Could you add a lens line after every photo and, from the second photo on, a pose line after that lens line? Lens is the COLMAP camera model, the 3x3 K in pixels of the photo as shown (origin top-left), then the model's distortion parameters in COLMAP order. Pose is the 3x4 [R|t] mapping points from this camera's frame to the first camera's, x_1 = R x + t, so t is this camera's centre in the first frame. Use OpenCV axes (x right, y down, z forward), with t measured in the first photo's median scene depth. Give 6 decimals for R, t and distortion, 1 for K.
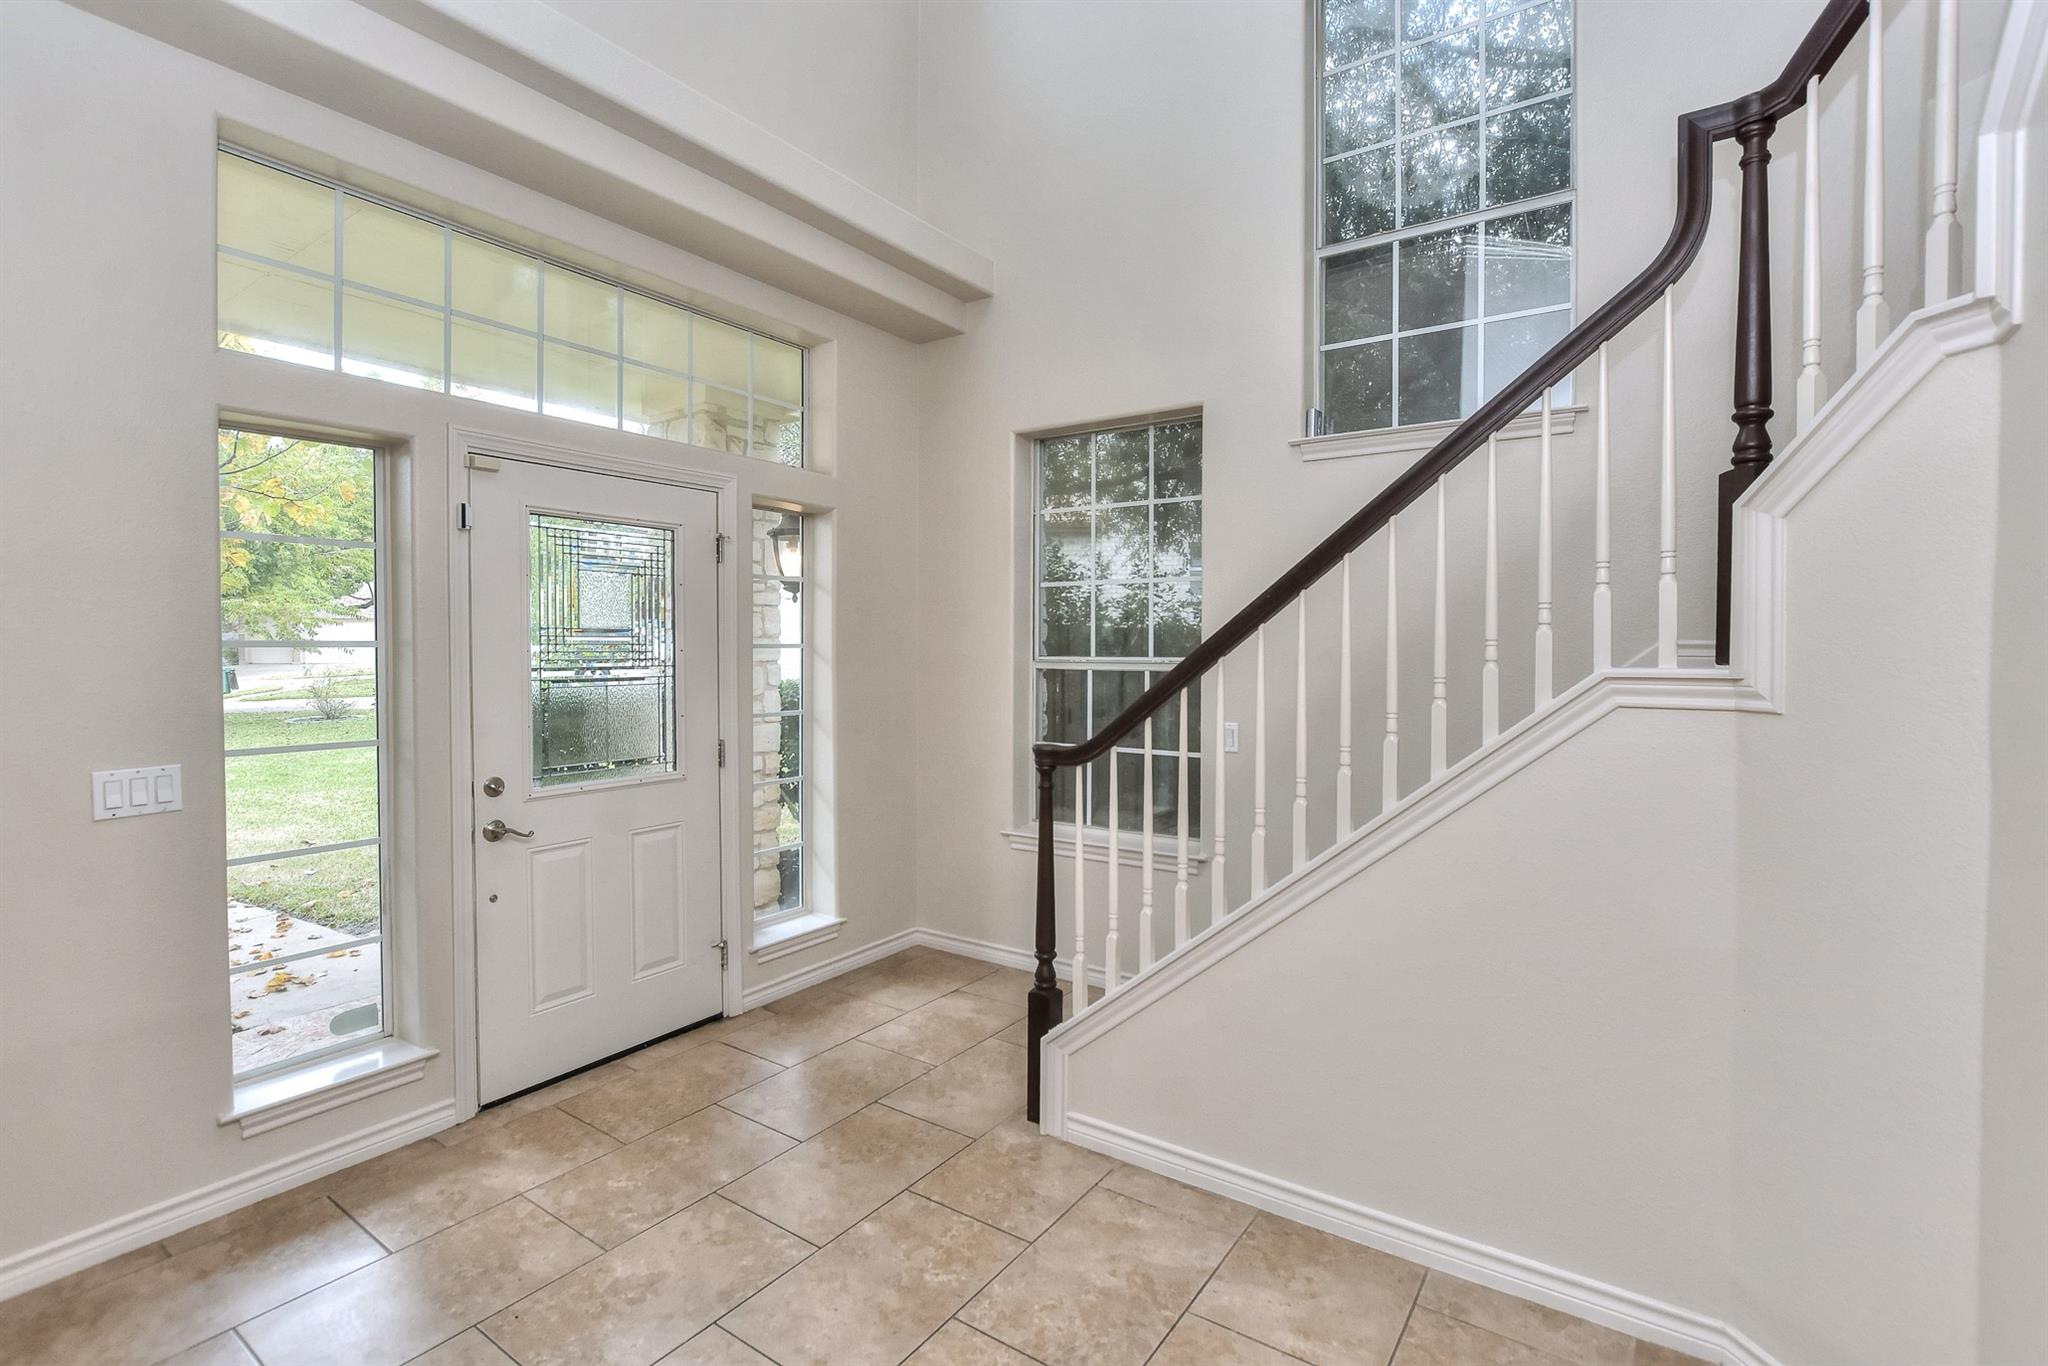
lens RADIAL K [[917.3, 0, 1019.3], [0, 917.3, 669.9], [0, 0, 1]] dist [-0.003394, -0.000340]
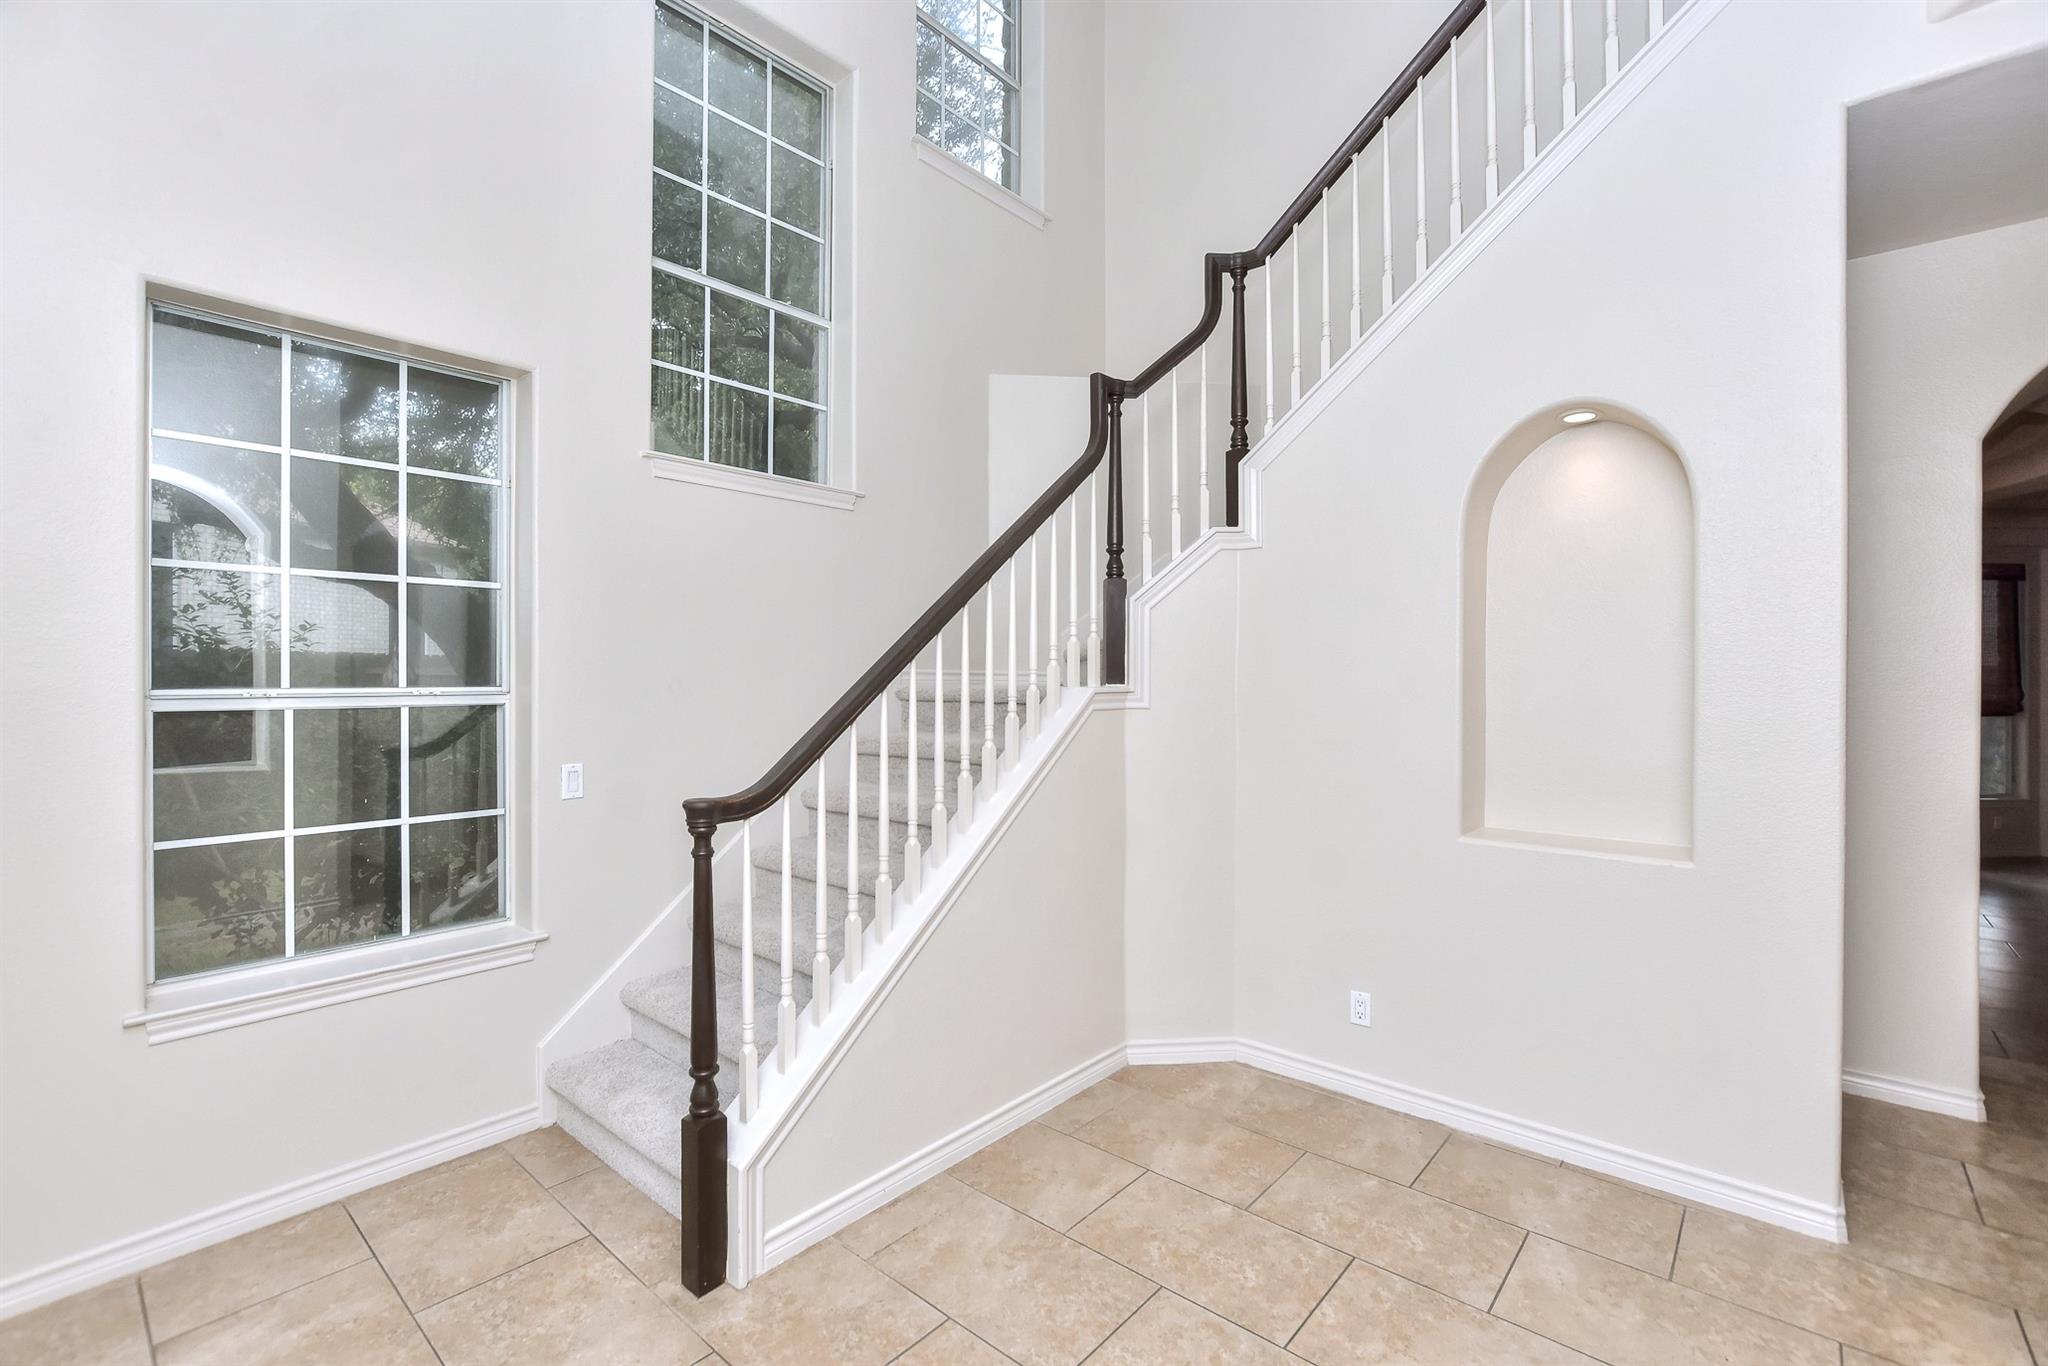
lens RADIAL K [[917.3, 0, 1014.5], [0, 917.3, 672.1], [0, 0, 1]] dist [-0.003394, -0.000340]
pose [[0.123229, -0.003796, 0.992371, -0.970990], [0.021689, 0.999764, 0.001131, -0.031154], [-0.992141, 0.021384, 0.123282, 0.871945]]
